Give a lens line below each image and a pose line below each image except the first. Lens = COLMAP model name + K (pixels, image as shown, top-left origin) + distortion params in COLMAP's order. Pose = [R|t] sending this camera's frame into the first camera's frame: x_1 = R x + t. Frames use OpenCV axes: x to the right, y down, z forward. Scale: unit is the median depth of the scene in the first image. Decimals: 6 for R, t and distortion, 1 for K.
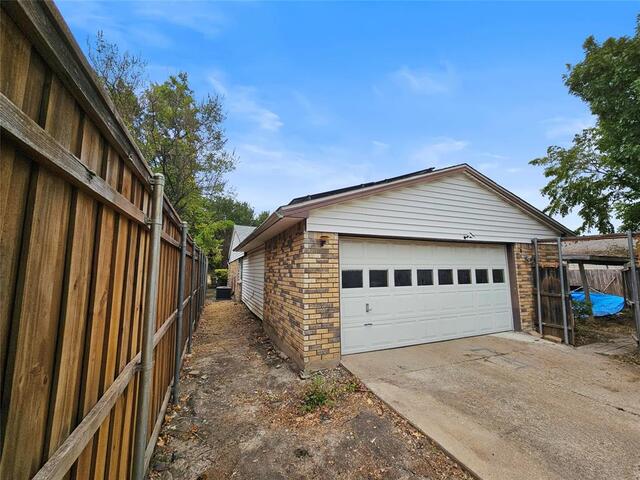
lens RADIAL K [[262.9, 0, 319.5], [0, 262.9, 240.1], [0, 0, 1]] dist [-0.001364, 0.001055]
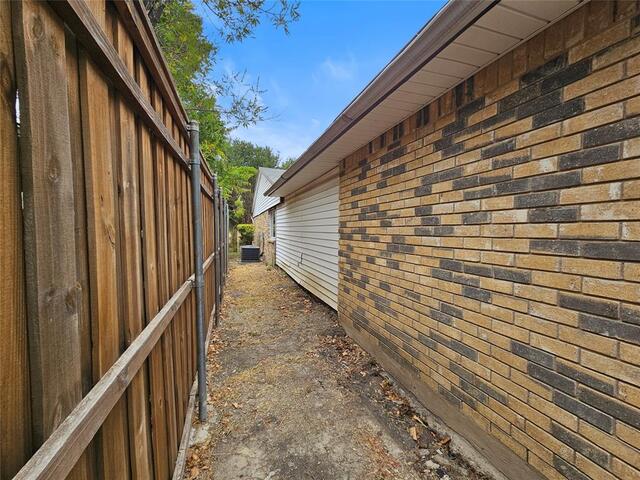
lens RADIAL K [[262.9, 0, 320.7], [0, 262.9, 239.5], [0, 0, 1]] dist [-0.001364, 0.001055]
pose [[0.998156, 0.000995, -0.060695, -0.188074], [0.008440, 0.987880, 0.154989, 0.067592], [0.060114, -0.155215, 0.986050, 0.423472]]
